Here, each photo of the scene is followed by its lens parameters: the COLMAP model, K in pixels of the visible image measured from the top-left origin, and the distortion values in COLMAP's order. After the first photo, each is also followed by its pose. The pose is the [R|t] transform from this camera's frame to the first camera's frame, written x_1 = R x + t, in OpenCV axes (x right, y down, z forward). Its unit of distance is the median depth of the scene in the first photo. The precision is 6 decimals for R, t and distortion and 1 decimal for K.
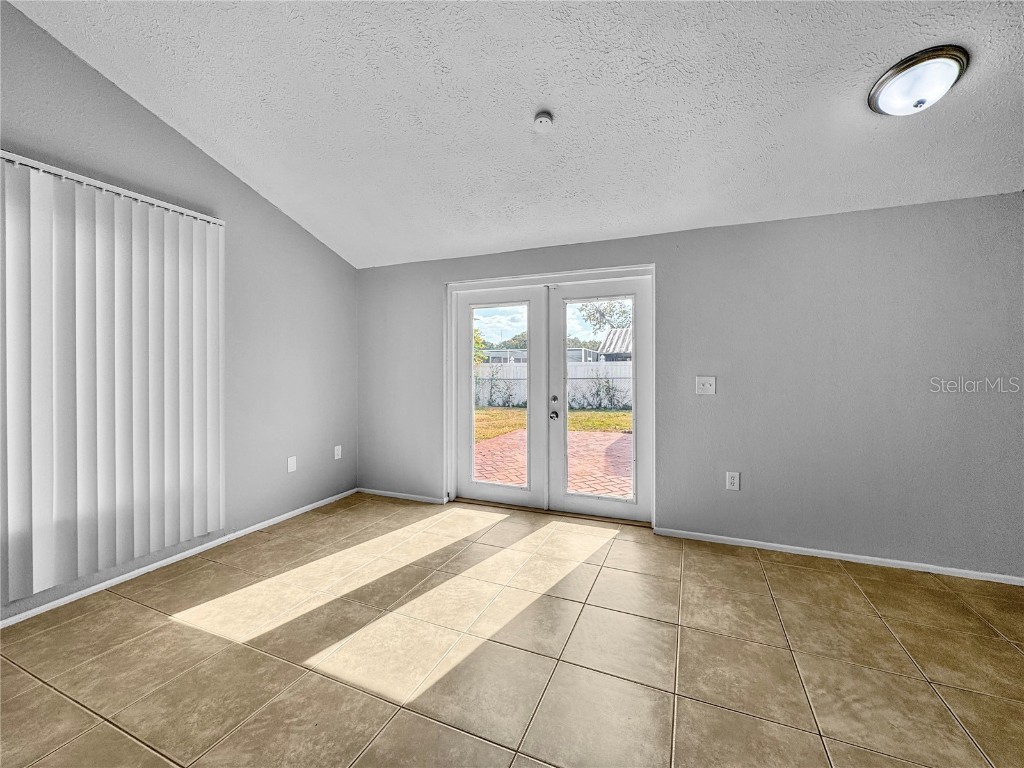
lens RADIAL K [[413.0, 0, 515.0], [0, 413.0, 364.7], [0, 0, 1]] dist [-0.002135, 0.000108]
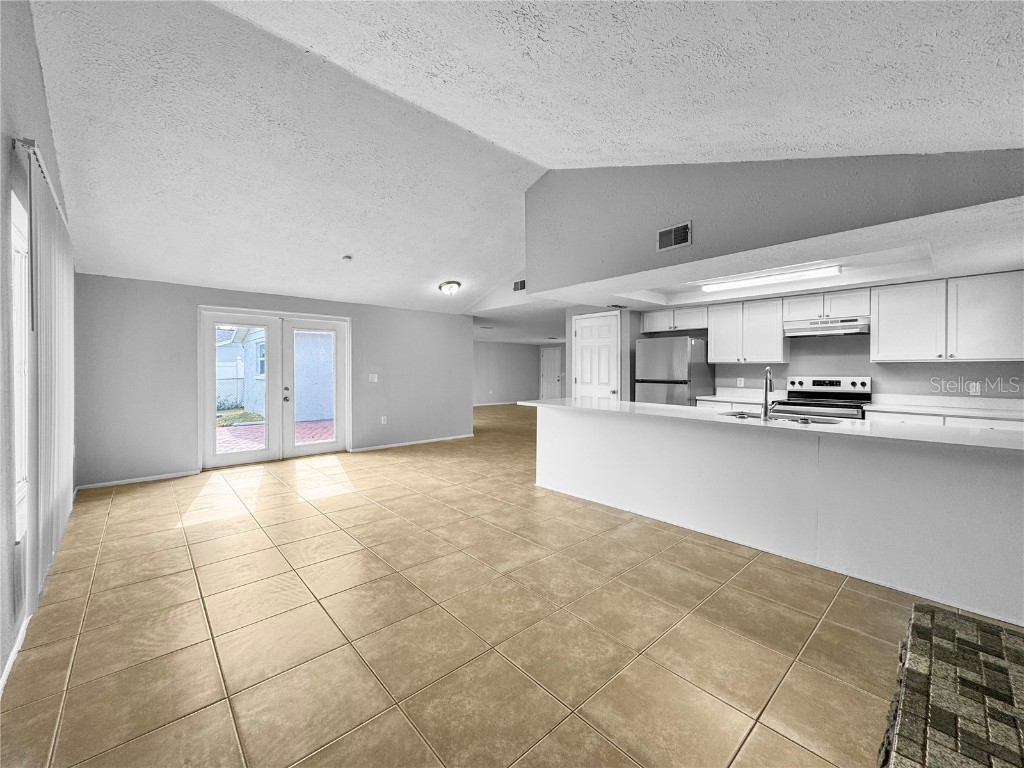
lens RADIAL K [[413.0, 0, 513.1], [0, 413.0, 376.7], [0, 0, 1]] dist [-0.002135, 0.000108]
pose [[0.420754, -0.014915, 0.907052, -1.653570], [-0.006501, 0.999790, 0.019455, -0.006161], [-0.907151, -0.014082, 0.420569, -0.796628]]
